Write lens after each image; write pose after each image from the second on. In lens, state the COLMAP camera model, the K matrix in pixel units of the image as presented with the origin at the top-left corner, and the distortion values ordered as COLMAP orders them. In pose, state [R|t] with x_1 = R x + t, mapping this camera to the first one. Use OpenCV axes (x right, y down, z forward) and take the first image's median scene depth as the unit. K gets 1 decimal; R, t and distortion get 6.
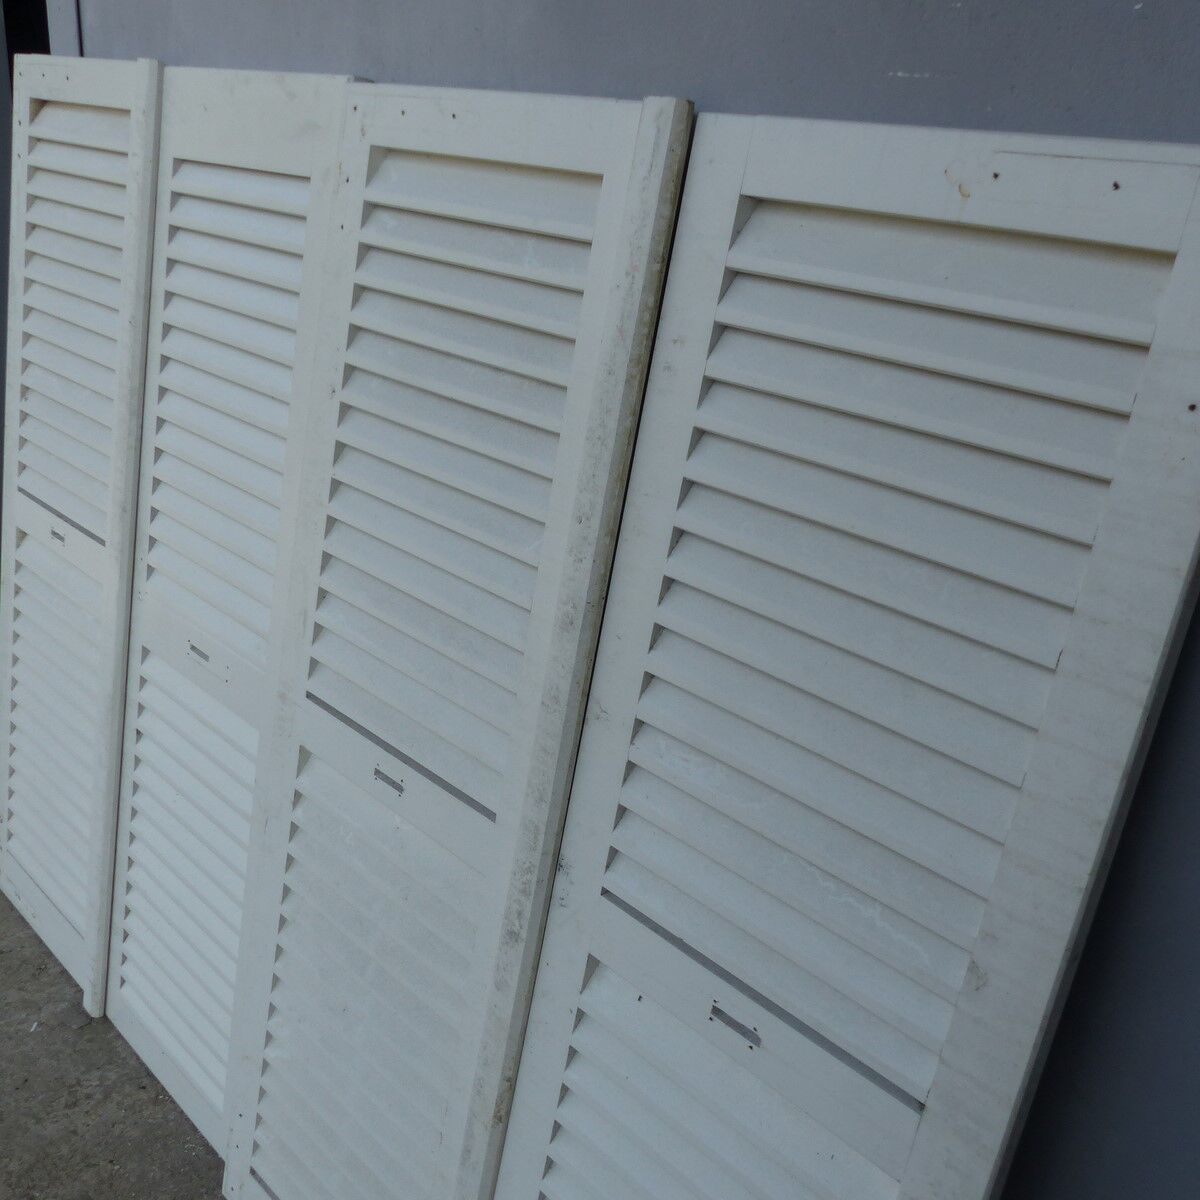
lens RADIAL K [[1213.2, 0, 600.1], [0, 1213.2, 607.4], [0, 0, 1]] dist [-0.024729, 0.000000]
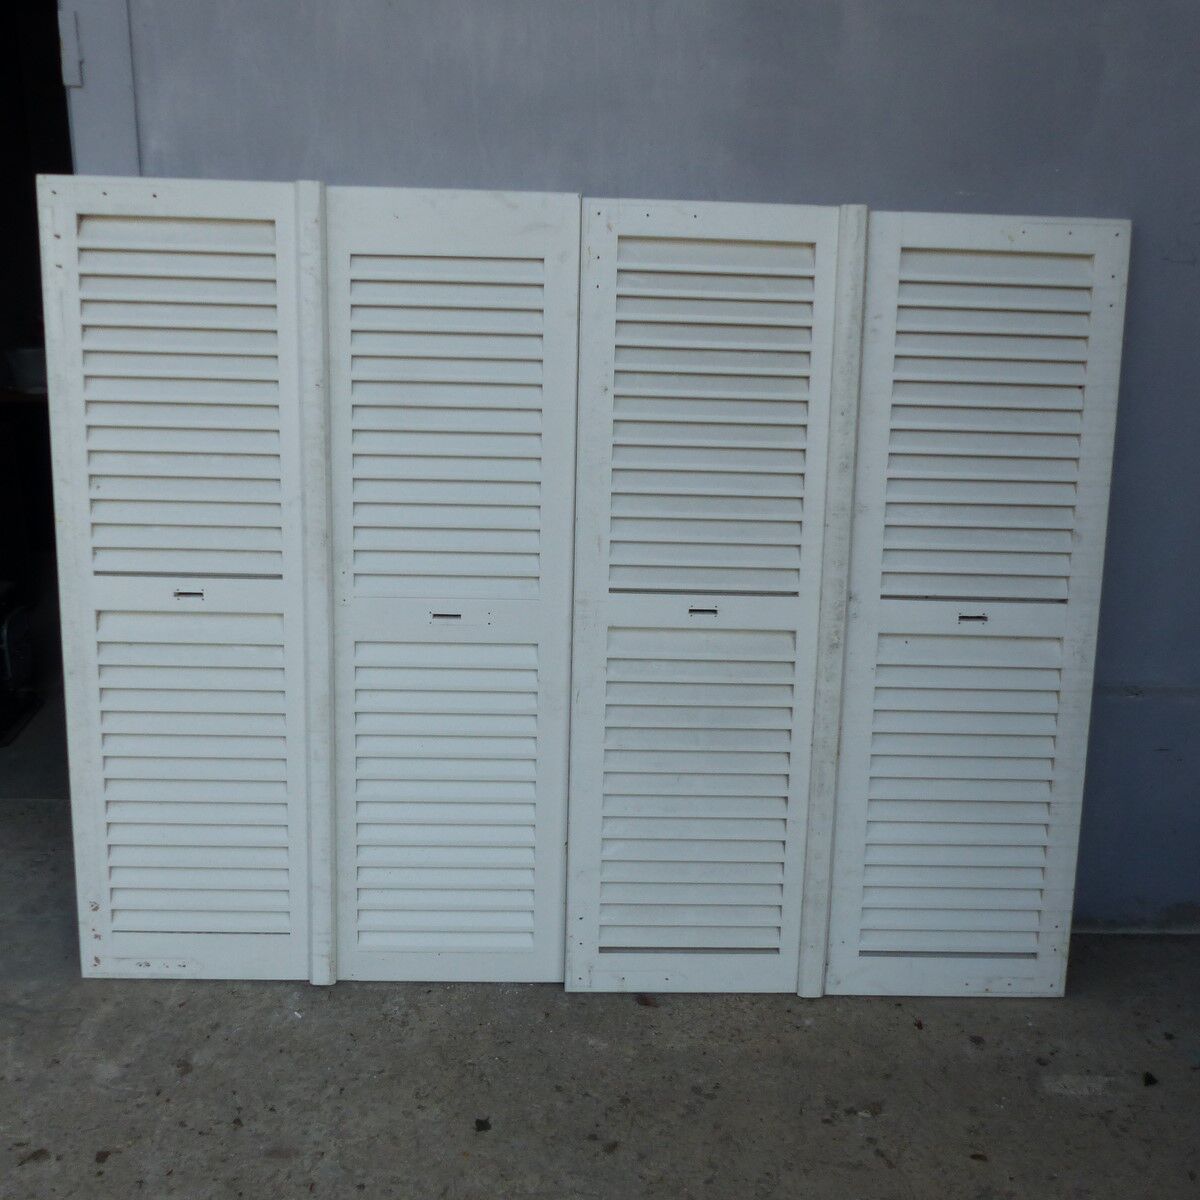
lens RADIAL K [[1213.2, 0, 594.8], [0, 1213.2, 597.9], [0, 0, 1]] dist [-0.024729, 0.000000]
pose [[0.678497, -0.275319, 0.681059, -1.699156], [0.293882, 0.951420, 0.091837, -0.085153], [-0.673257, 0.137840, 0.726447, -0.125060]]
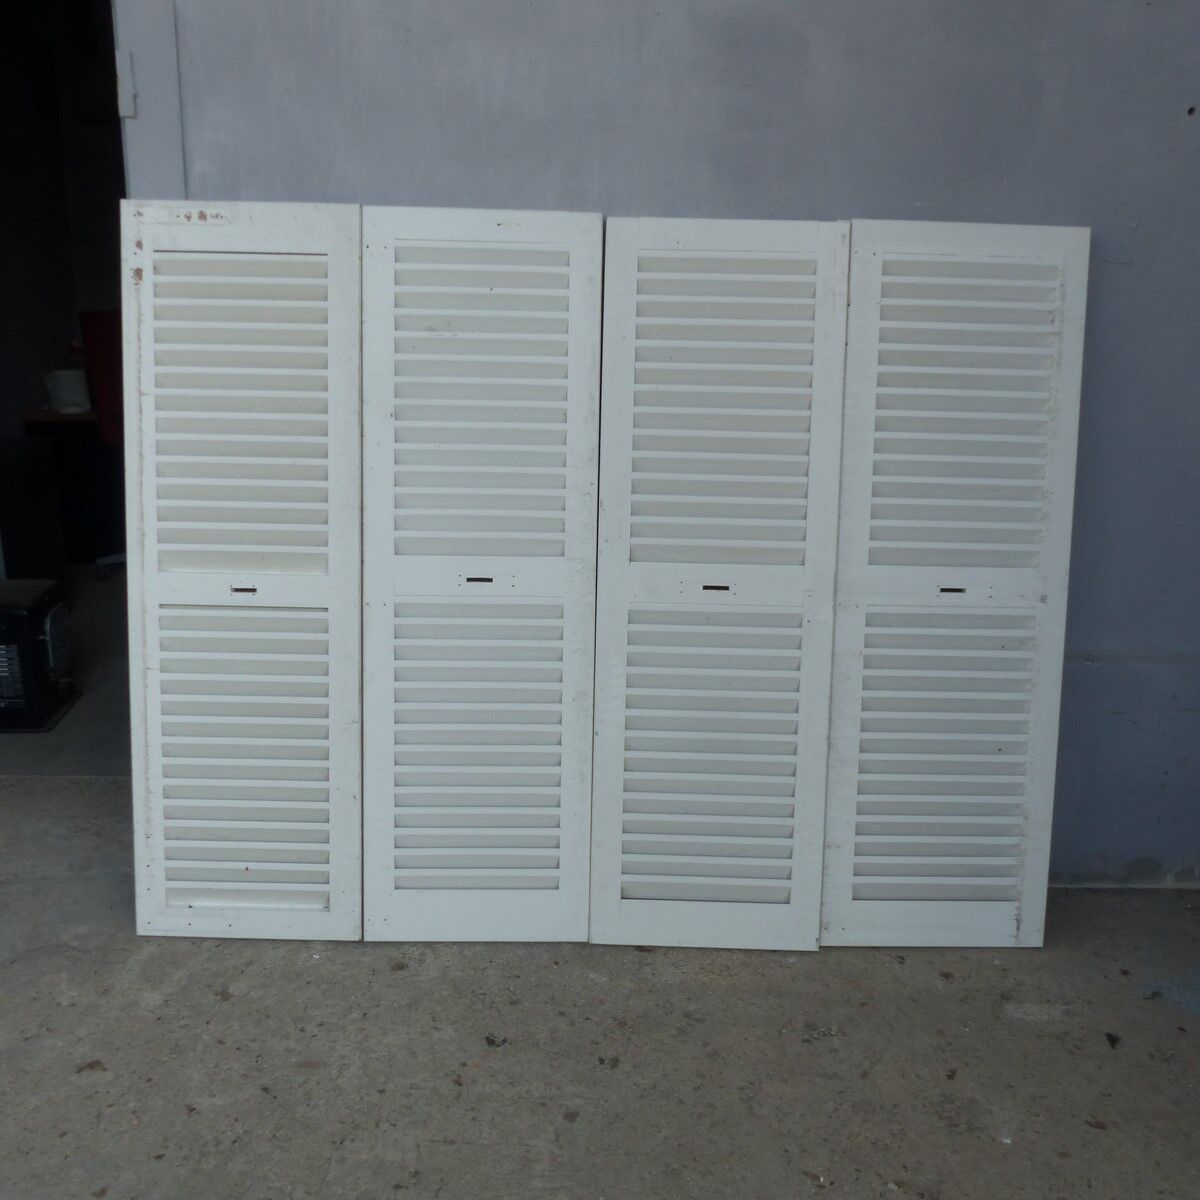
lens RADIAL K [[1213.2, 0, 594.0], [0, 1213.2, 597.3], [0, 0, 1]] dist [-0.024729, 0.000000]
pose [[0.683884, -0.259858, 0.681745, -1.854785], [0.301038, 0.951674, 0.060764, 0.011268], [-0.664590, 0.163676, 0.729062, -0.277574]]
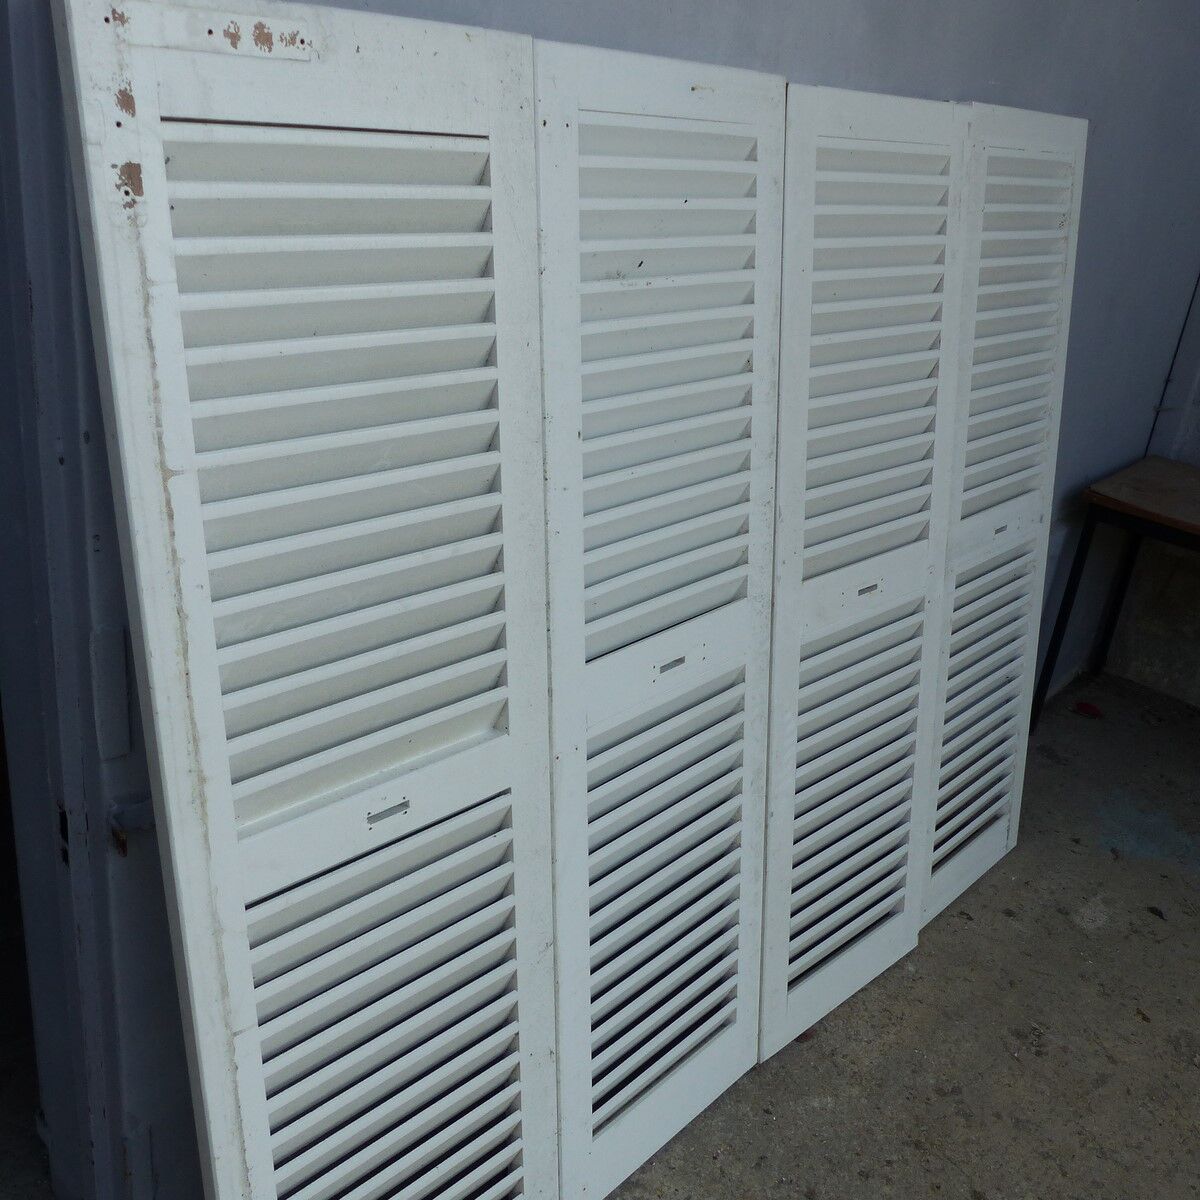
lens RADIAL K [[1213.2, 0, 599.1], [0, 1213.2, 595.5], [0, 0, 1]] dist [-0.024729, 0.000000]
pose [[-0.045278, -0.473947, 0.879388, -1.697576], [0.266193, 0.842739, 0.467901, -0.702978], [-0.962856, 0.255273, 0.088004, 1.395532]]
